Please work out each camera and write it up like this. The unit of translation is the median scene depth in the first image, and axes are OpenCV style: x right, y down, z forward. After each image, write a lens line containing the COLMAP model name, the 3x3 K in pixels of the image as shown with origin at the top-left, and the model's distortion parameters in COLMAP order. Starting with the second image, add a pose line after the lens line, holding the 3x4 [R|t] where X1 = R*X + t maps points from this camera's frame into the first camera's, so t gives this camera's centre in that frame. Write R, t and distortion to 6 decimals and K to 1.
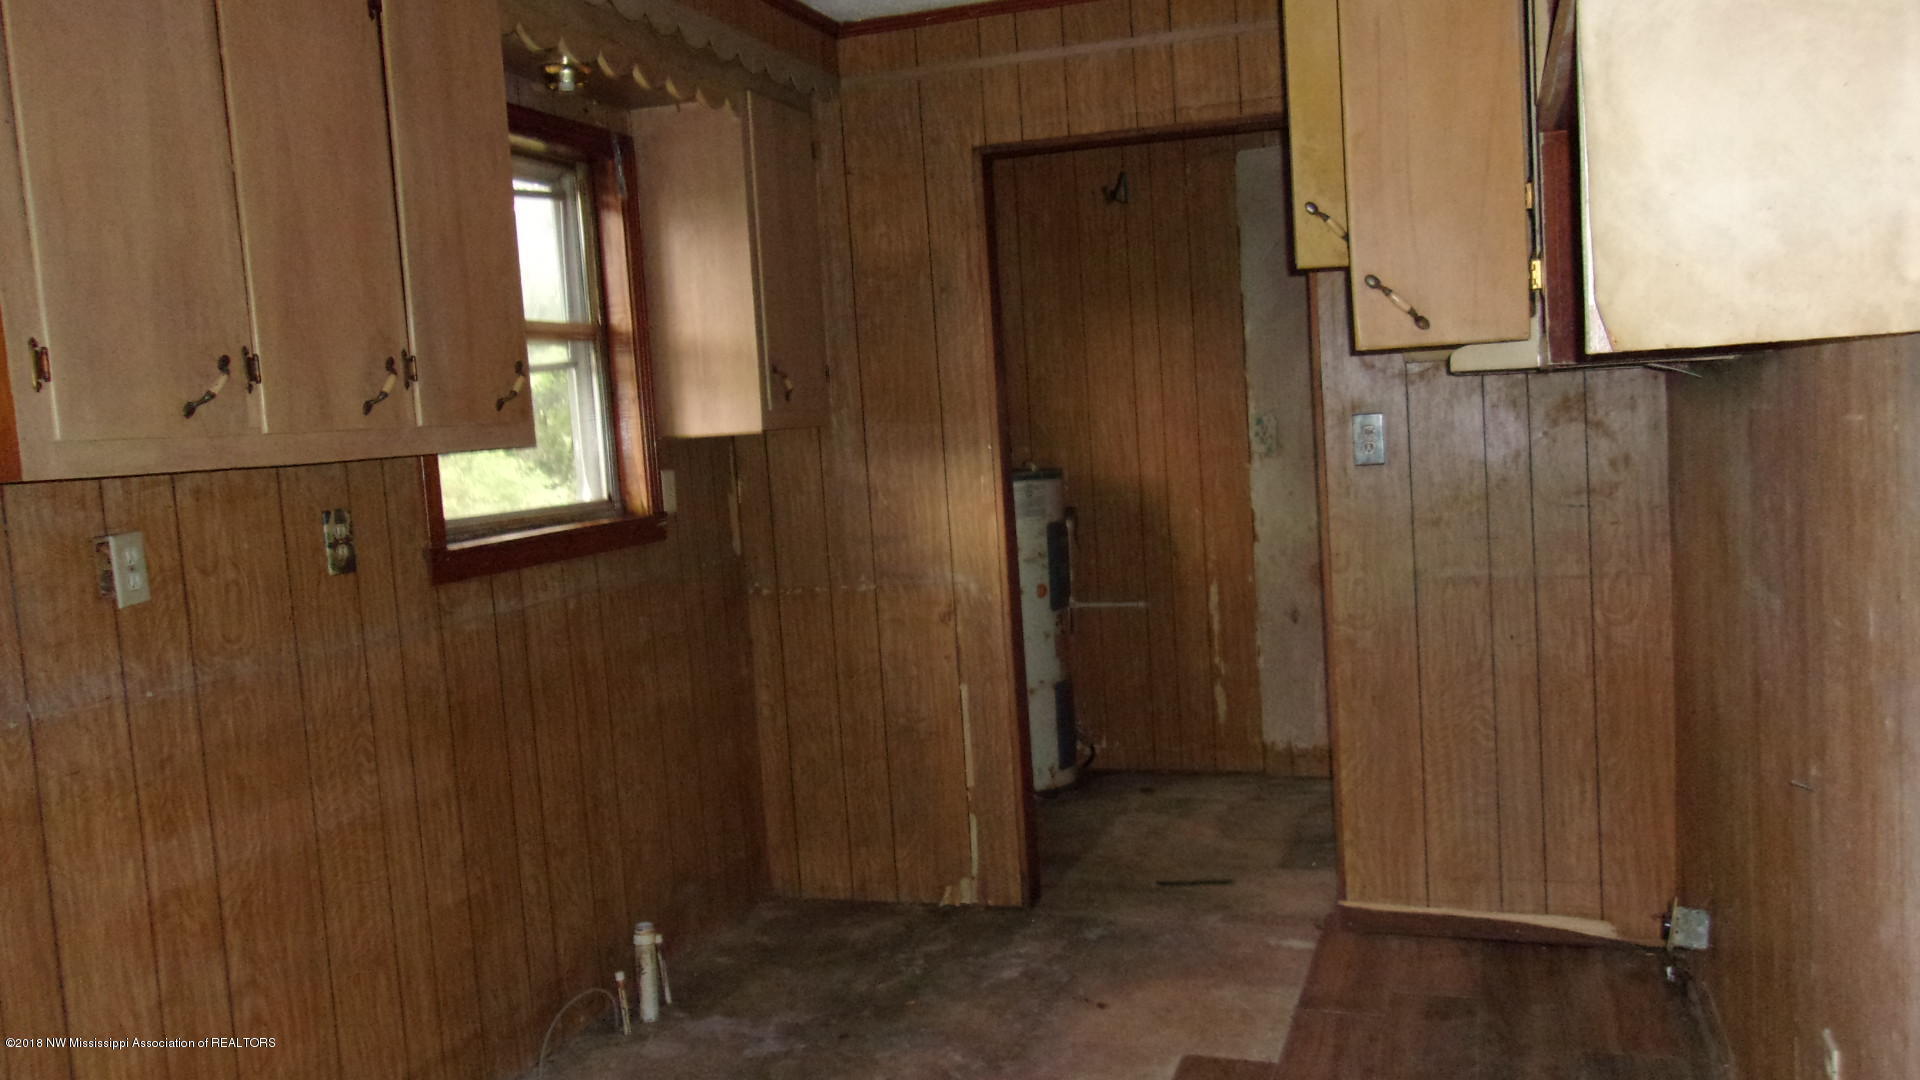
lens RADIAL K [[1511.2, 0, 957.5], [0, 1511.2, 536.4], [0, 0, 1]] dist [-0.020365, 0.027349]
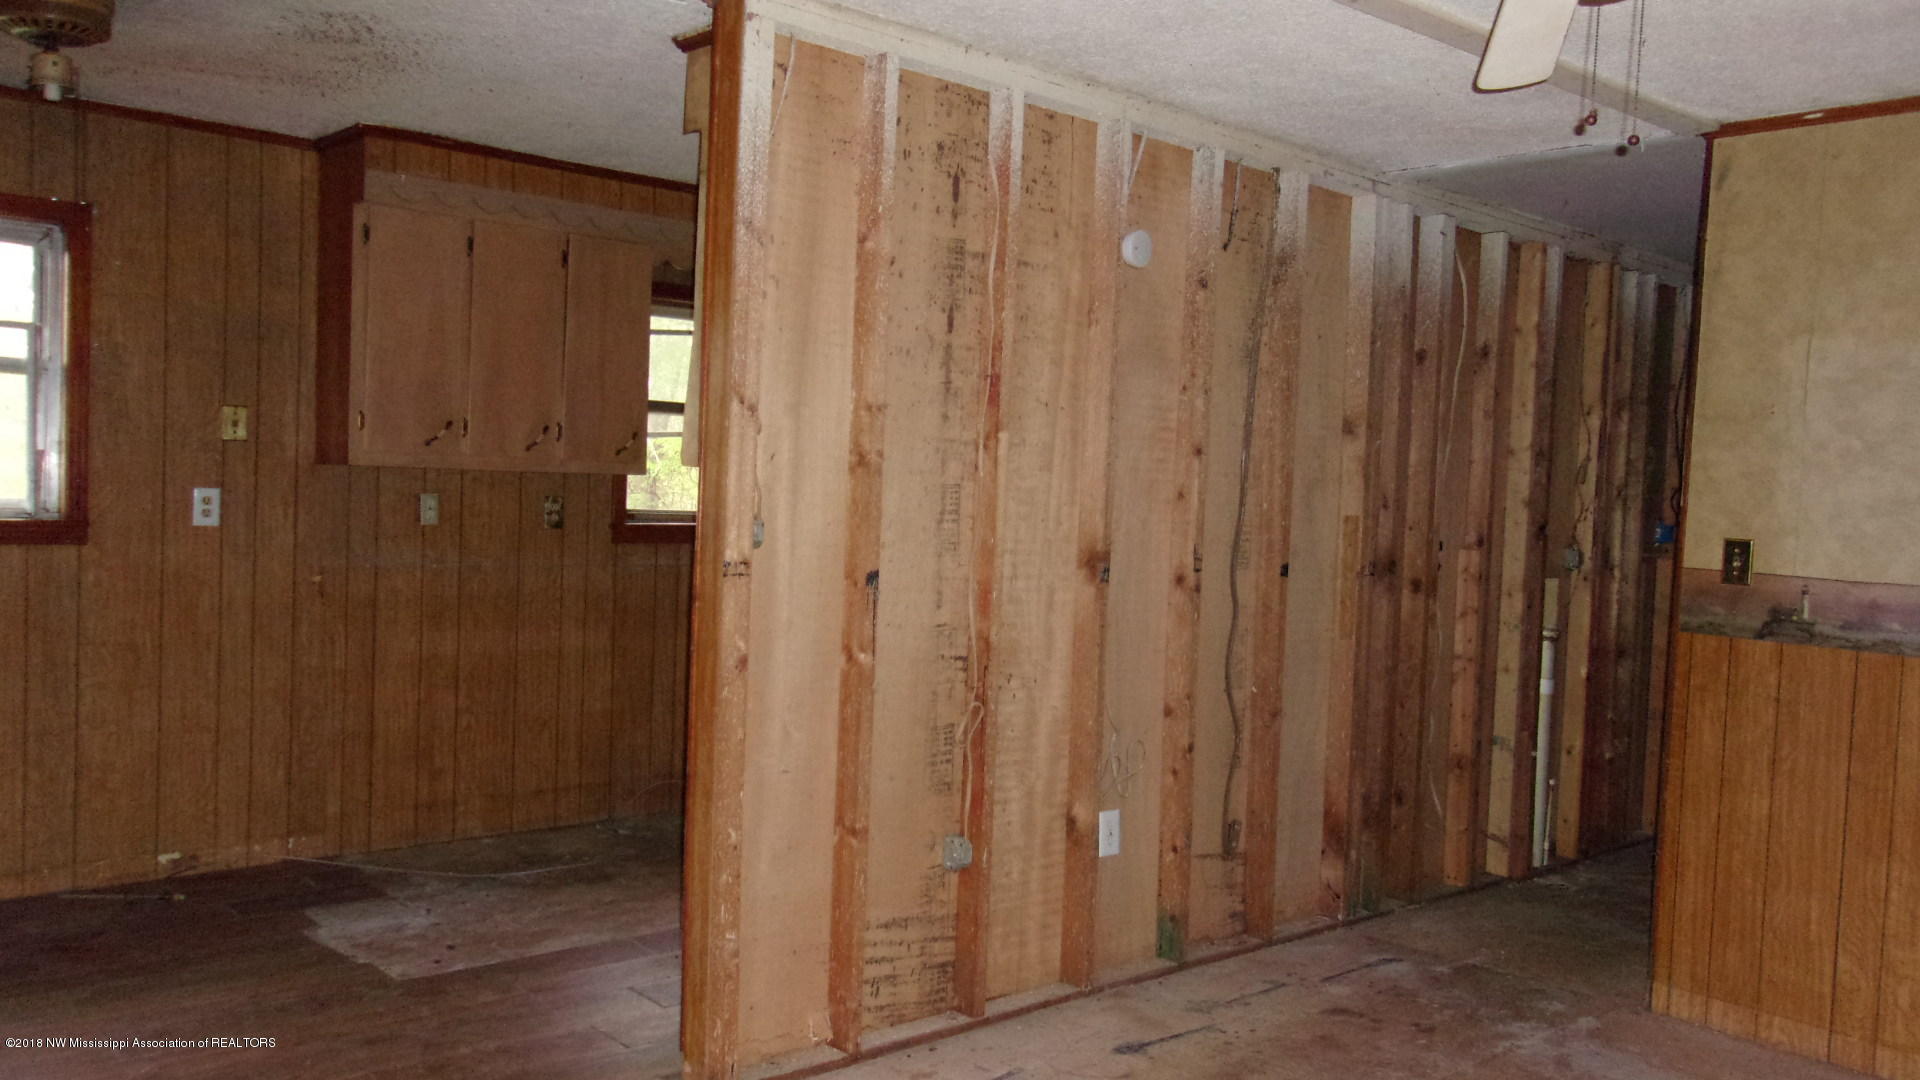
lens RADIAL K [[1511.2, 0, 958.5], [0, 1511.2, 540.7], [0, 0, 1]] dist [-0.020365, 0.027349]
pose [[0.868714, 0.119145, -0.480771, 1.166023], [-0.134803, 0.990870, 0.001979, -0.040168], [0.476617, 0.063090, 0.876844, -0.577271]]
